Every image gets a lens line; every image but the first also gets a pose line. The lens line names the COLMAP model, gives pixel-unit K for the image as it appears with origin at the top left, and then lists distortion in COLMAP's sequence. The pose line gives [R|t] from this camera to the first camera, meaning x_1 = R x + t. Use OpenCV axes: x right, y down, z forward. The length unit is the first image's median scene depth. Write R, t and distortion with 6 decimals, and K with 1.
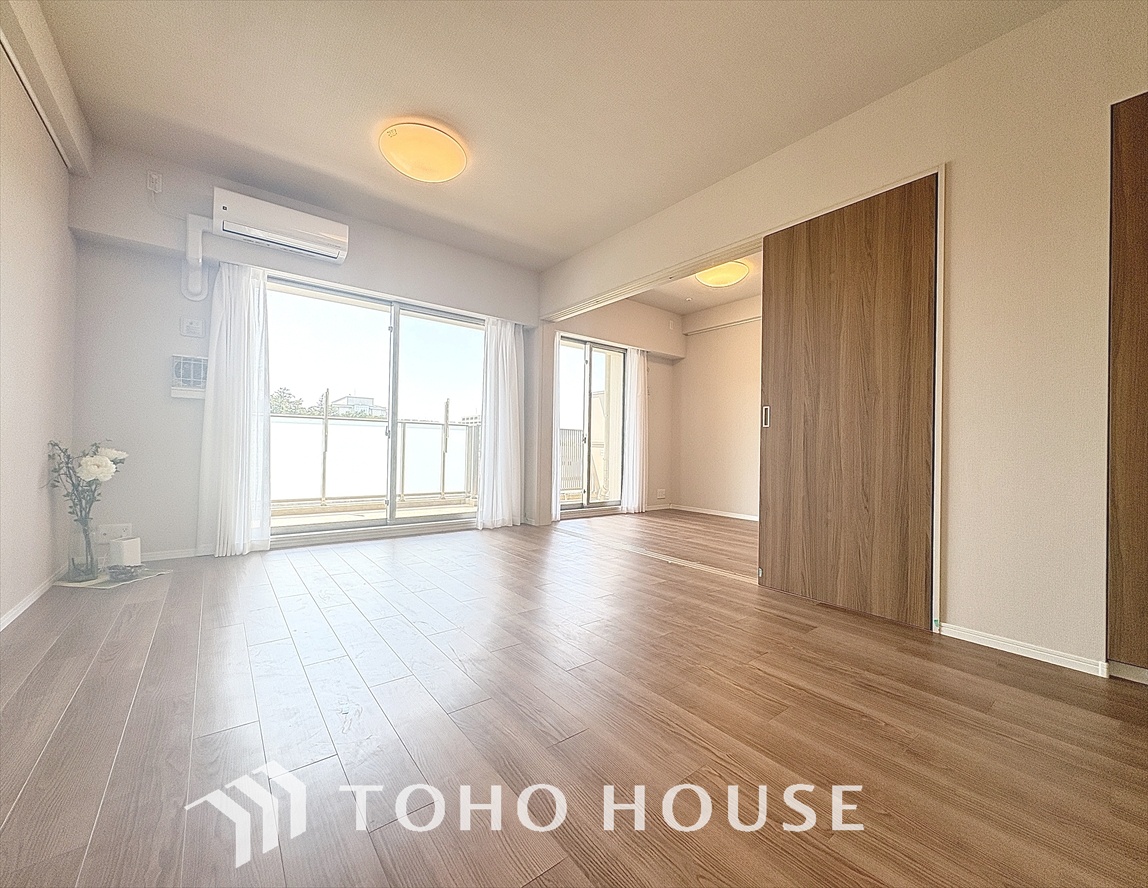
lens RADIAL K [[440.8, 0, 498.3], [0, 440.8, 440.8], [0, 0, 1]] dist [-0.000431, -0.000113]
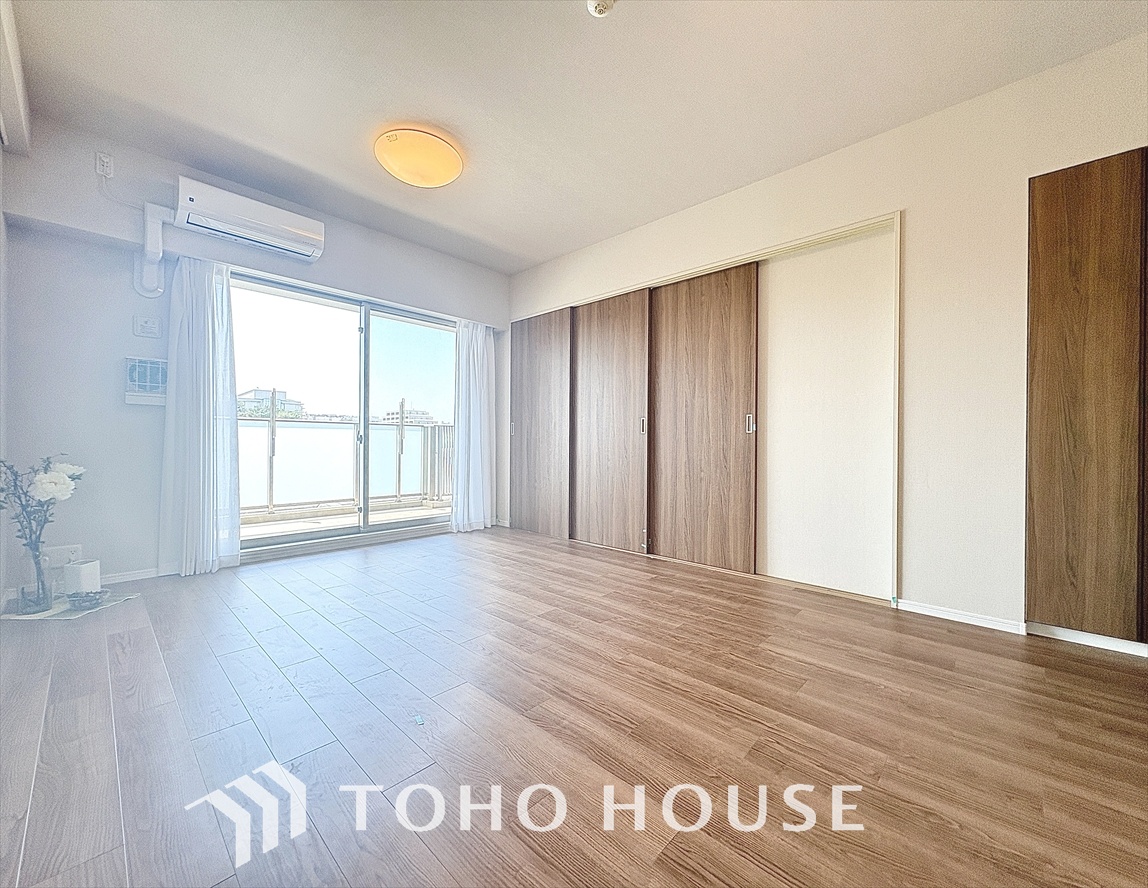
lens RADIAL K [[451.0, 0, 494.2], [0, 451.0, 442.9], [0, 0, 1]] dist [-0.001175, -0.000005]
pose [[0.990273, -0.015945, 0.138220, -0.140999], [0.013981, 0.999787, 0.015172, -0.026050], [-0.138433, -0.013092, 0.990285, -0.029526]]
